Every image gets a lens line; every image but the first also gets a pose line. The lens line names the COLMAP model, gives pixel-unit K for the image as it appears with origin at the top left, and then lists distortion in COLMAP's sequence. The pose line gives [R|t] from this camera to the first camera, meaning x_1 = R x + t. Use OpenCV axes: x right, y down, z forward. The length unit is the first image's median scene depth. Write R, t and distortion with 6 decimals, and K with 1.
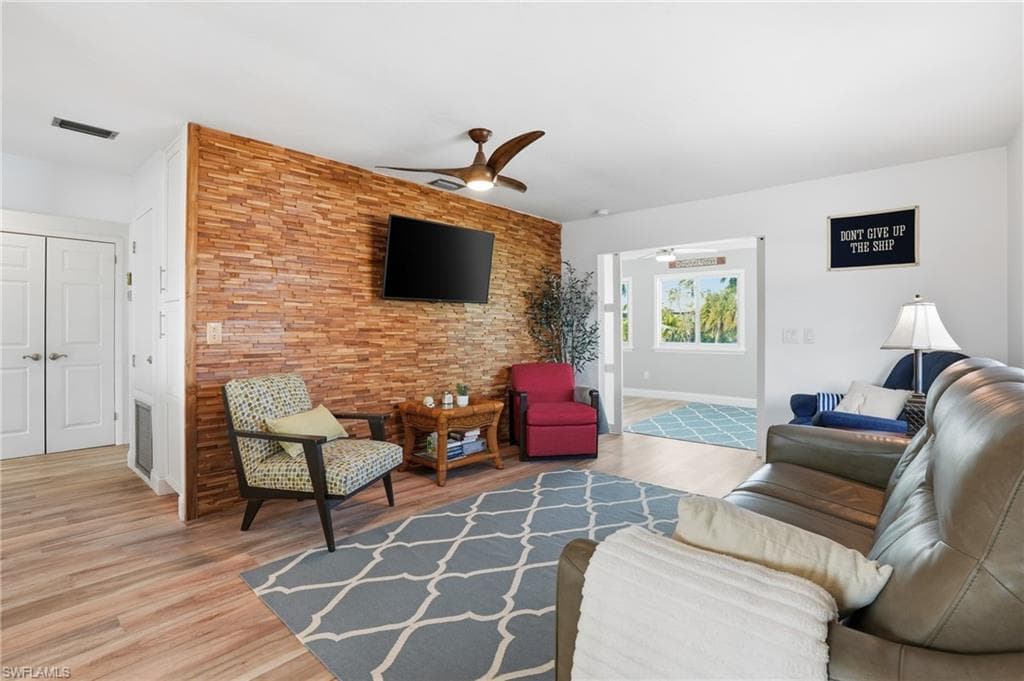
lens RADIAL K [[497.4, 0, 508.4], [0, 497.4, 334.5], [0, 0, 1]] dist [0.002597, 0.000835]
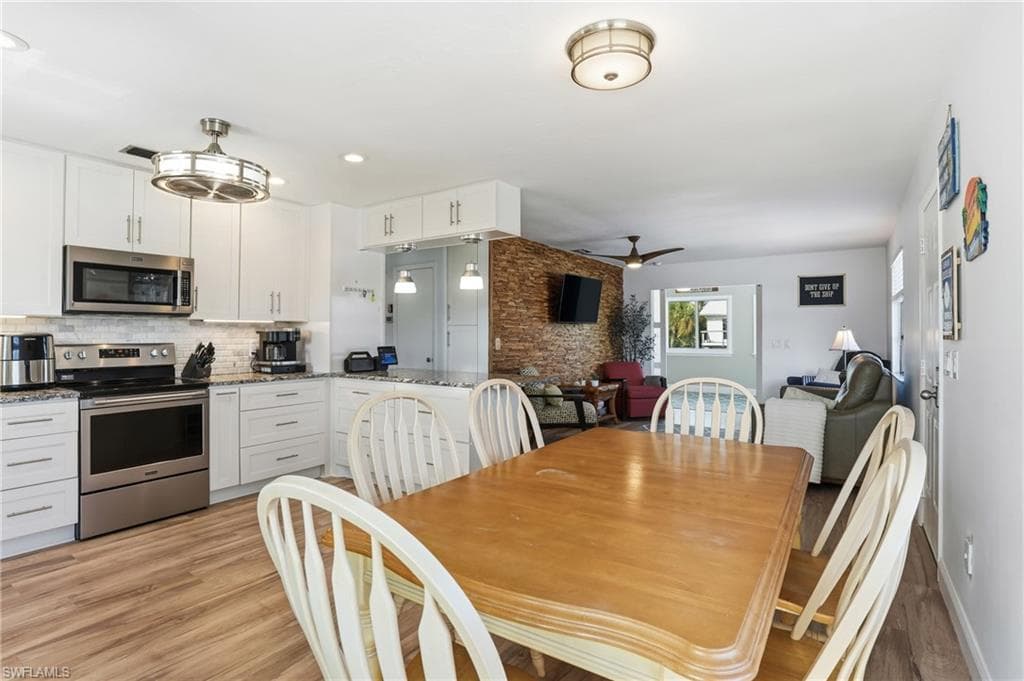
lens RADIAL K [[497.4, 0, 515.3], [0, 497.4, 337.0], [0, 0, 1]] dist [0.002597, 0.000835]
pose [[0.990981, 0.000192, 0.134000, -0.595342], [0.000151, 0.999997, -0.002545, -0.018268], [-0.134000, 0.002543, 0.990978, -0.619960]]
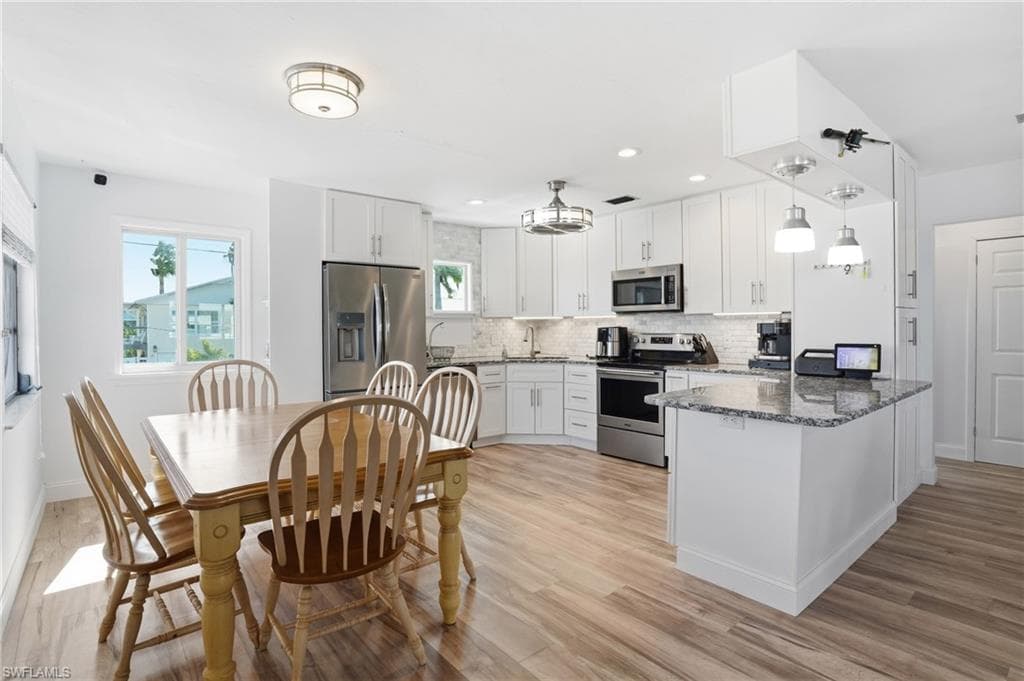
lens RADIAL K [[519.6, 0, 511.1], [0, 519.6, 333.4], [0, 0, 1]] dist [-0.001015, -0.000026]
pose [[-0.100563, 0.010563, -0.994875, 2.337011], [-0.008737, 0.999896, 0.011499, -0.027538], [0.994892, 0.009849, -0.100461, 2.324848]]
